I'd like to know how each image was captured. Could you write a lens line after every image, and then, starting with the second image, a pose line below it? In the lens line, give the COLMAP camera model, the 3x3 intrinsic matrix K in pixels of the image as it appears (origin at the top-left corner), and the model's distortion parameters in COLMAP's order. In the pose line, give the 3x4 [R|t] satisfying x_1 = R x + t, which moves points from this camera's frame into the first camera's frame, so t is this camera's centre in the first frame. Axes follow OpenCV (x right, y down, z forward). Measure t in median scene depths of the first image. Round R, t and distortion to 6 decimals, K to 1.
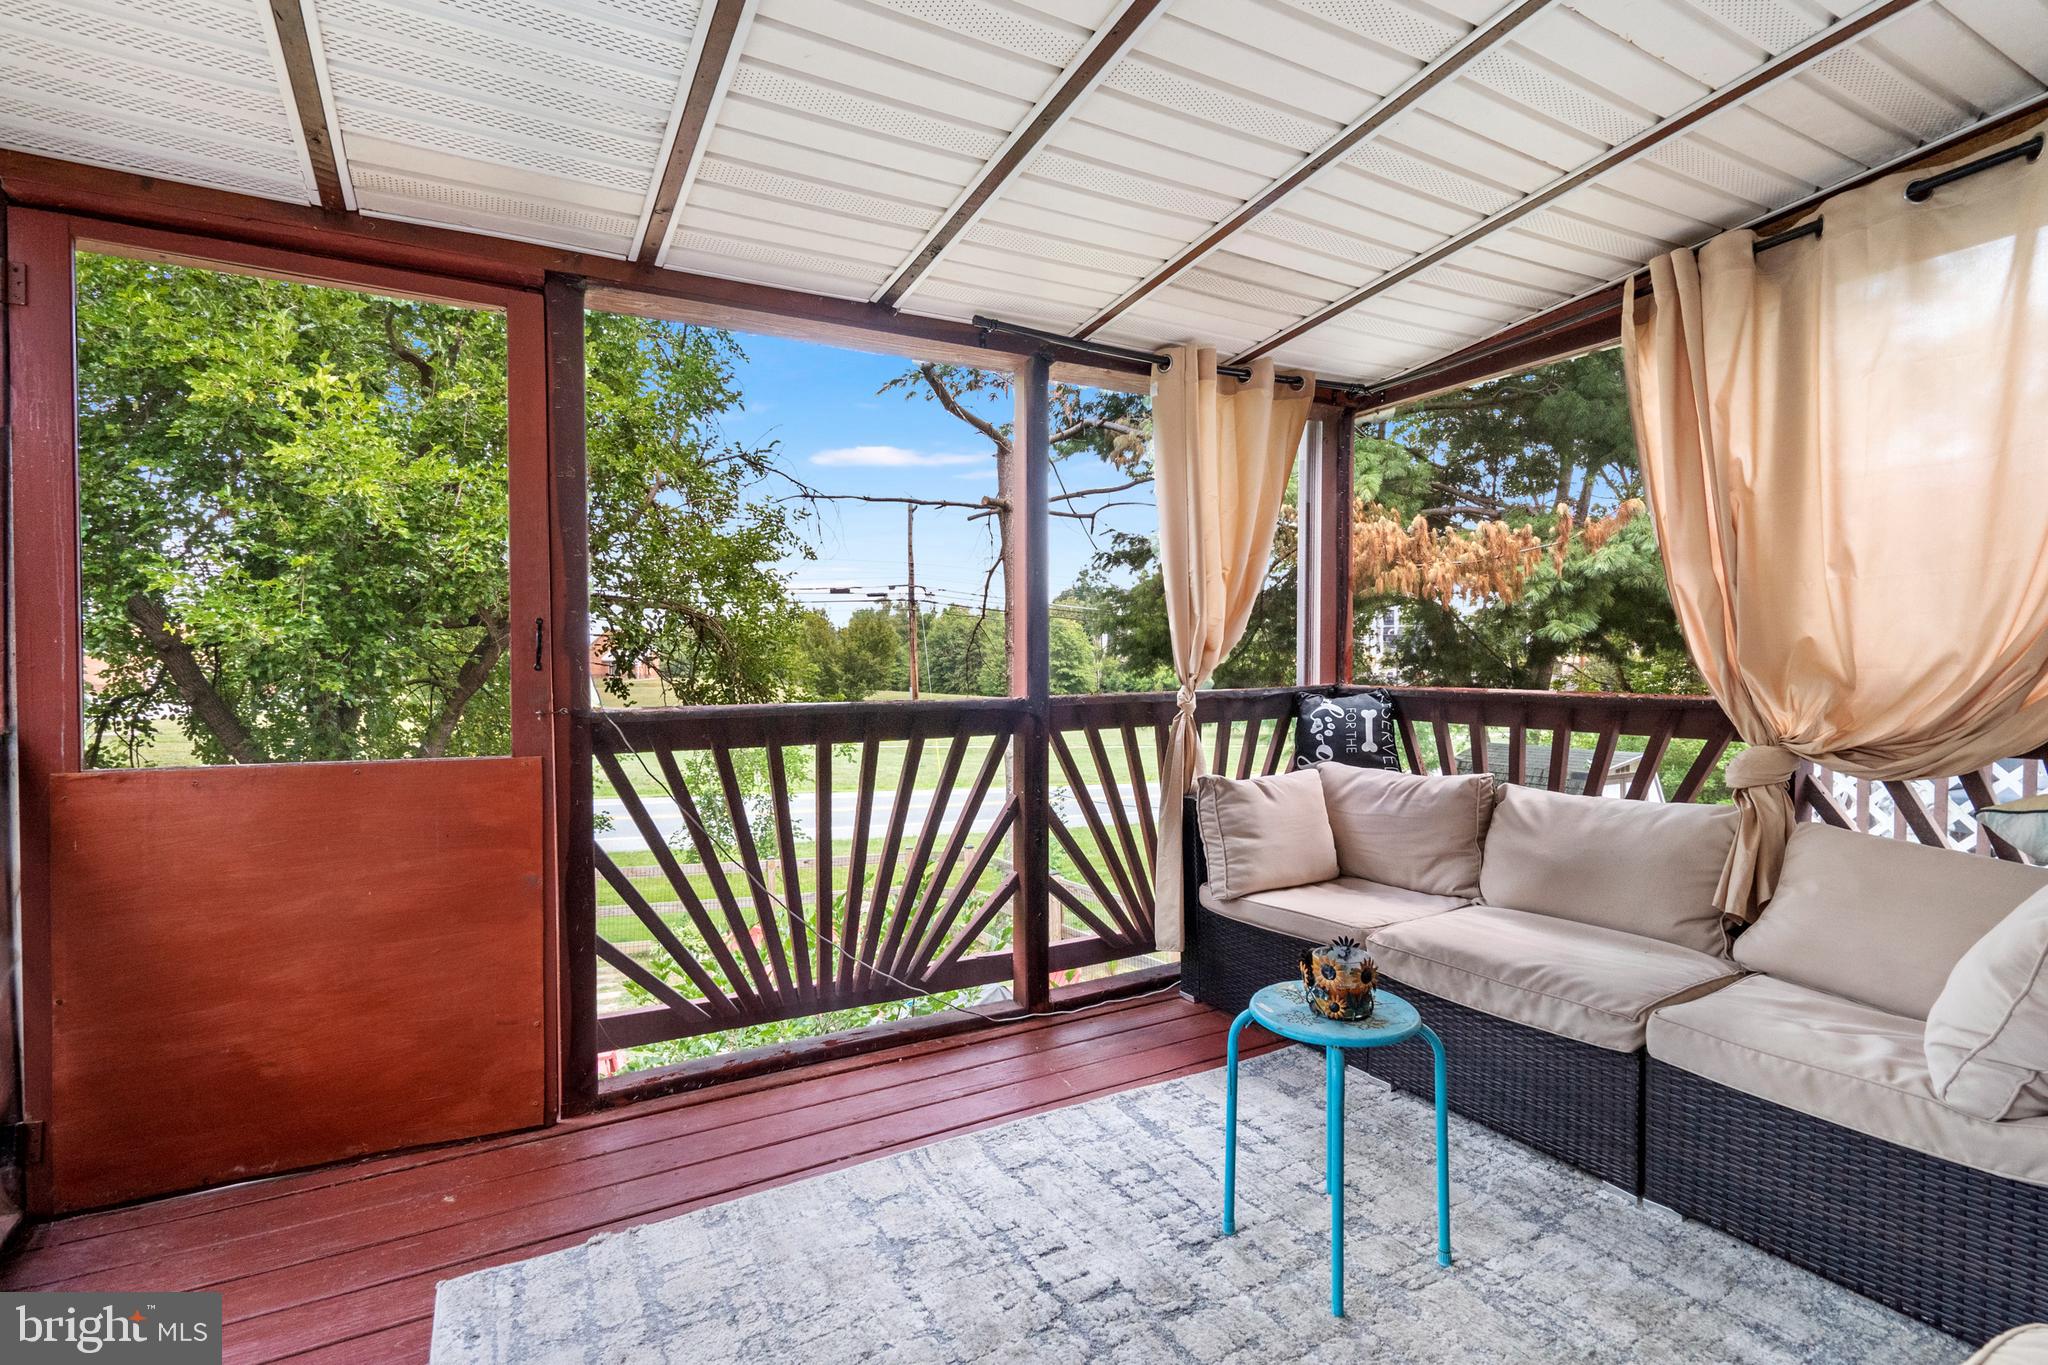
lens RADIAL K [[981.5, 0, 995.2], [0, 981.5, 677.2], [0, 0, 1]] dist [-0.001749, 0.000887]
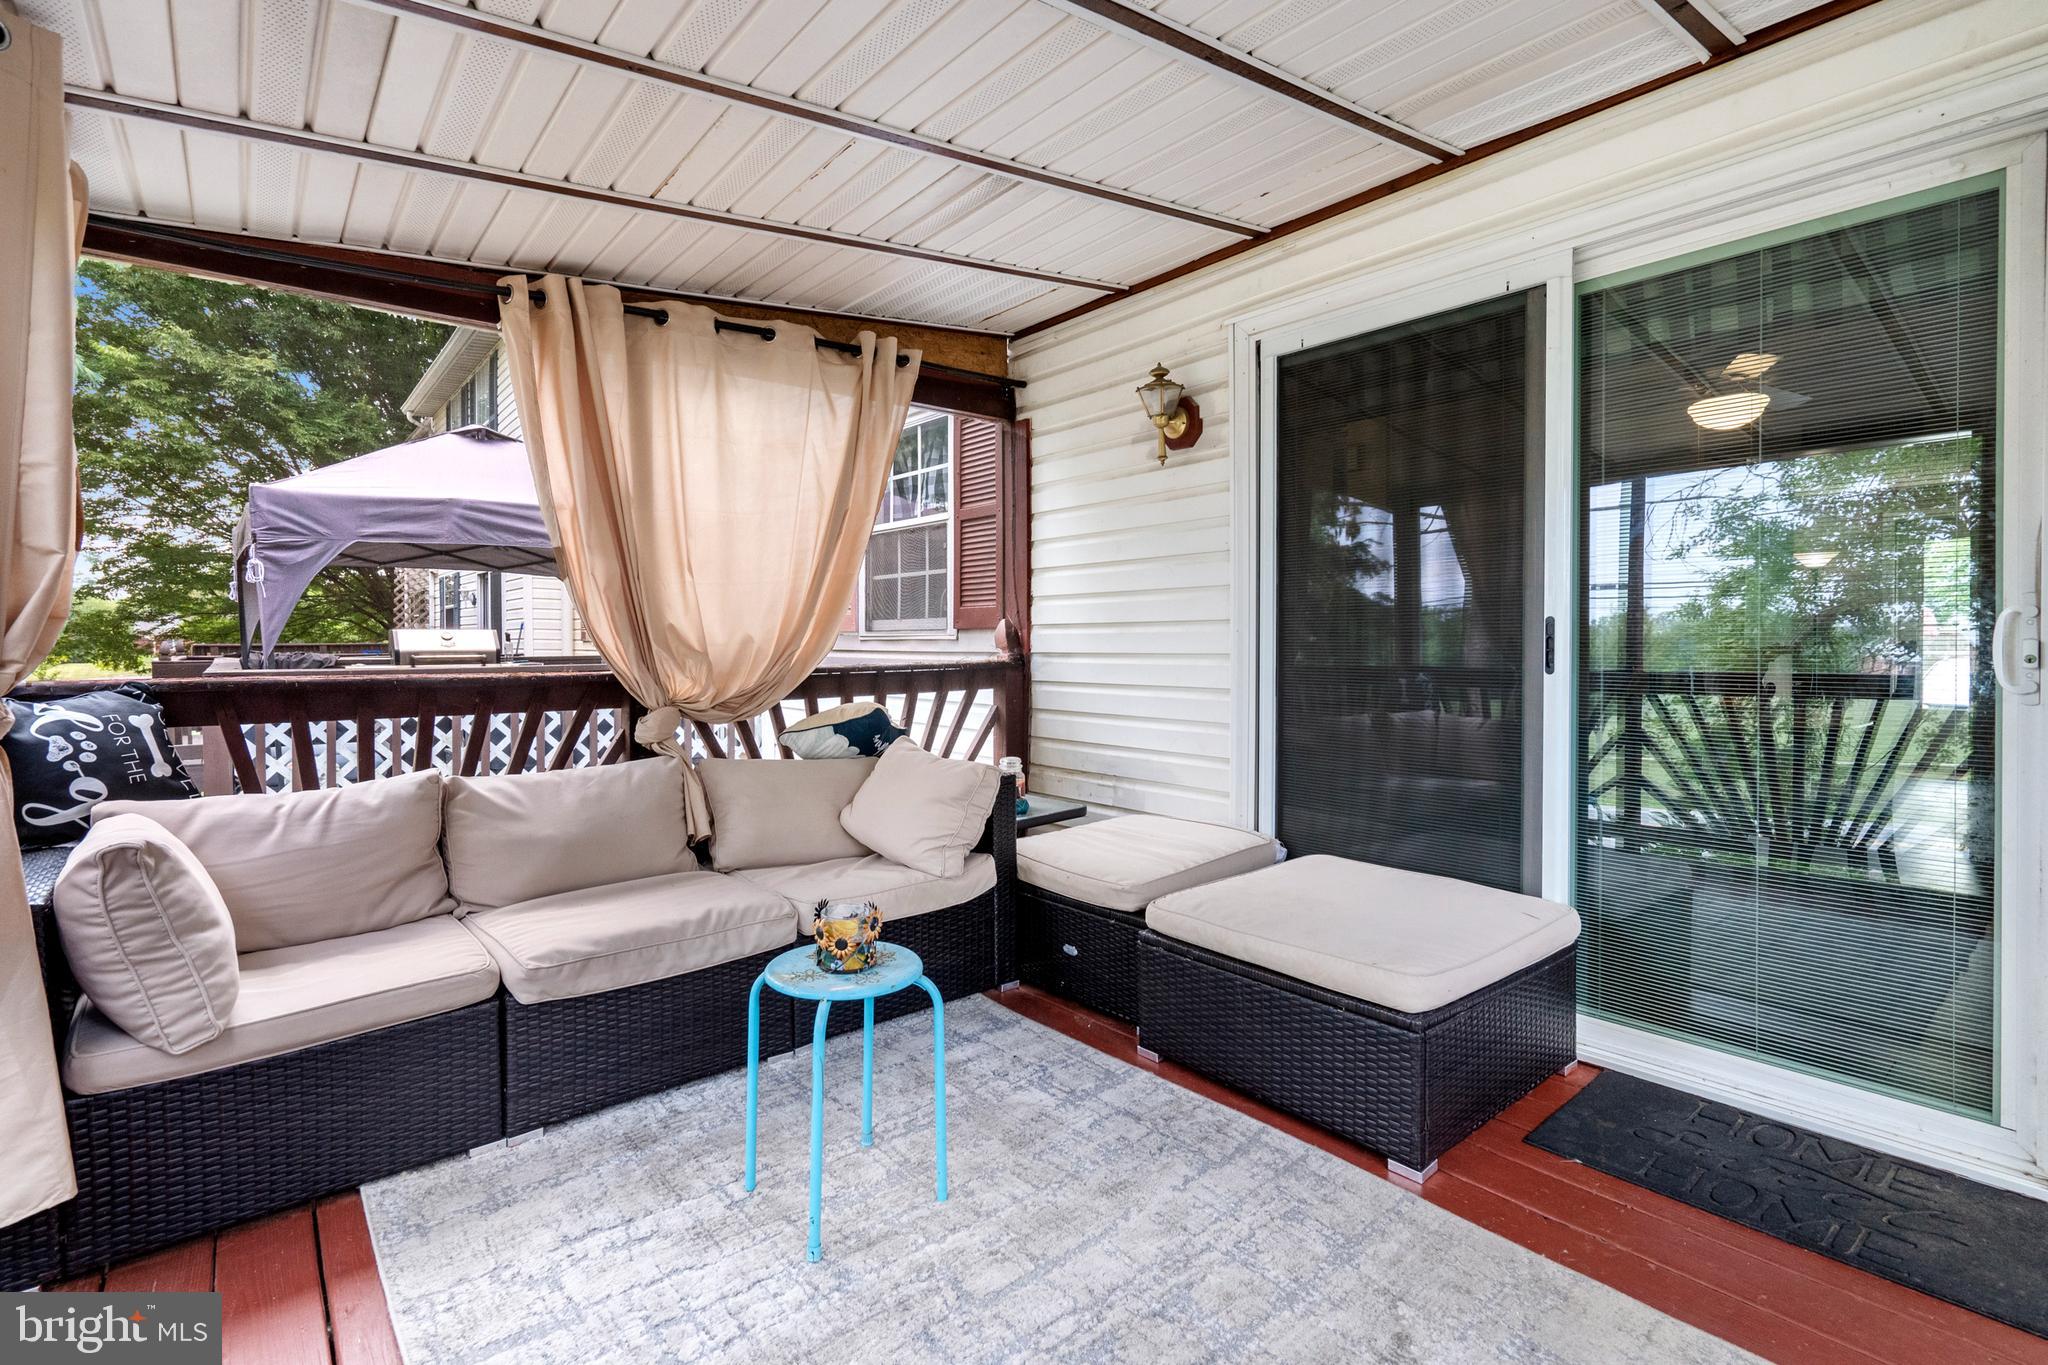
lens RADIAL K [[958.6, 0, 1045.4], [0, 958.6, 652.1], [0, 0, 1]] dist [-0.002468, 0.000393]
pose [[-0.223475, -0.005721, 0.974693, -0.464526], [0.020304, 0.999738, 0.010523, -0.004133], [-0.974498, 0.022141, -0.223300, 0.665441]]
